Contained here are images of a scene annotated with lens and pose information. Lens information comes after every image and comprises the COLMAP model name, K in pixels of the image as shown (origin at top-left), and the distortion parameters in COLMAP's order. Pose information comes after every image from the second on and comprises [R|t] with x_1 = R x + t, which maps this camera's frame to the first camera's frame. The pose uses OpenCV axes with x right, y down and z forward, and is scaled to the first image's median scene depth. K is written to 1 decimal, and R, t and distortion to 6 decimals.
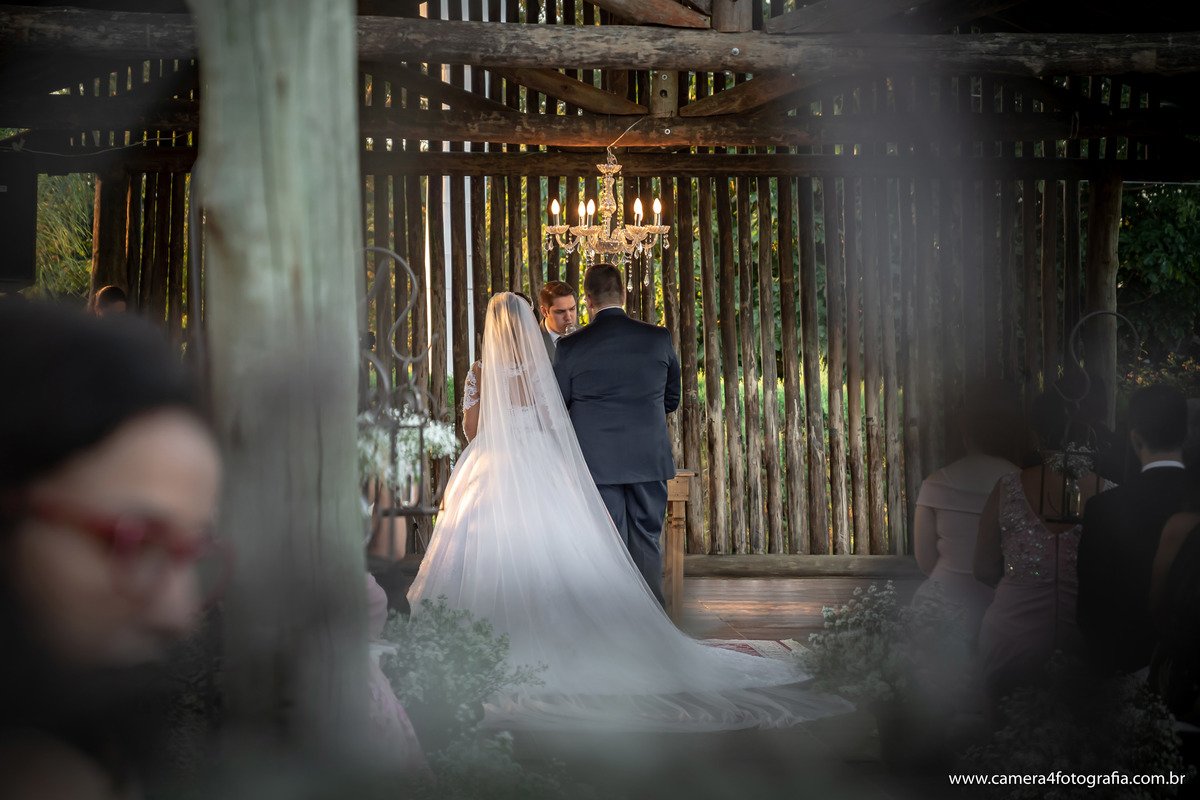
lens RADIAL K [[2348.9, 0, 600.0], [0, 2348.9, 400.0], [0, 0, 1]] dist [0.198691, -0.011269]
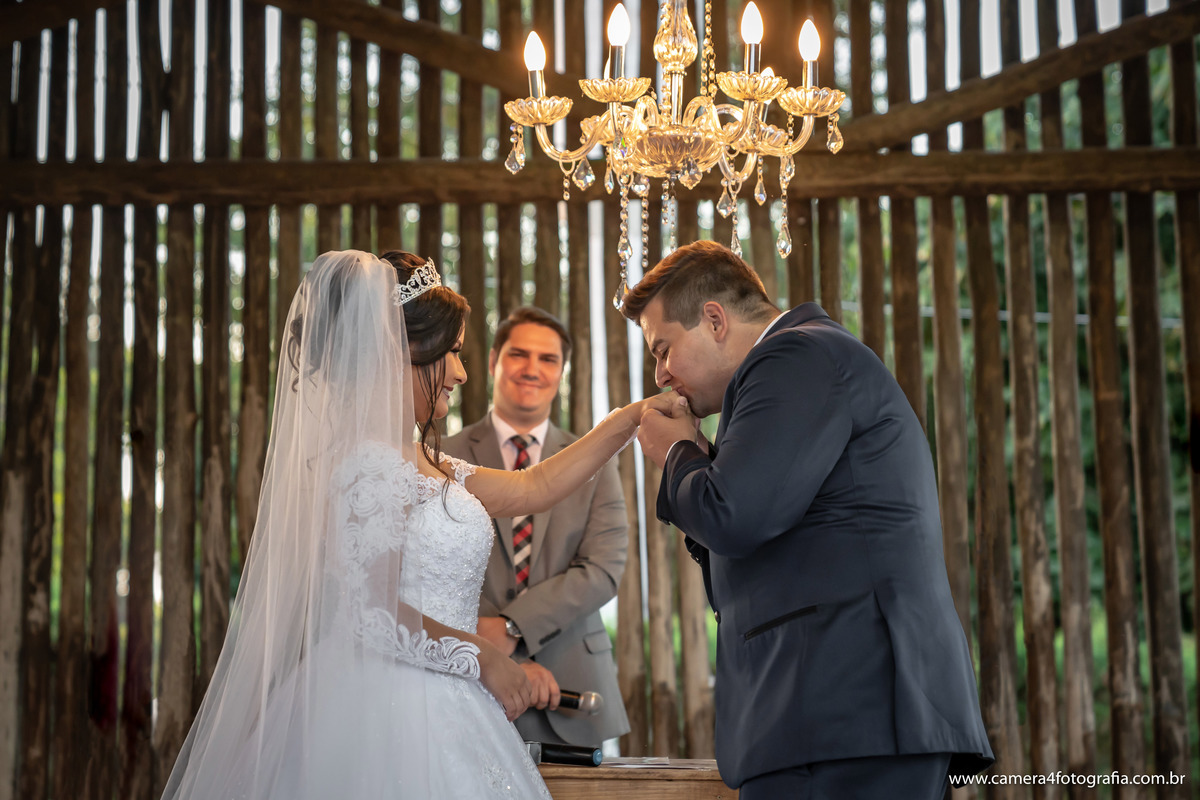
lens RADIAL K [[2348.9, 0, 600.0], [0, 2348.9, 400.0], [0, 0, 1]] dist [0.198691, -0.011269]
pose [[0.994783, -0.011511, -0.101364, 0.021267], [-0.000350, 0.993223, -0.116225, 0.011820], [0.102015, 0.115655, 0.988037, 0.477567]]
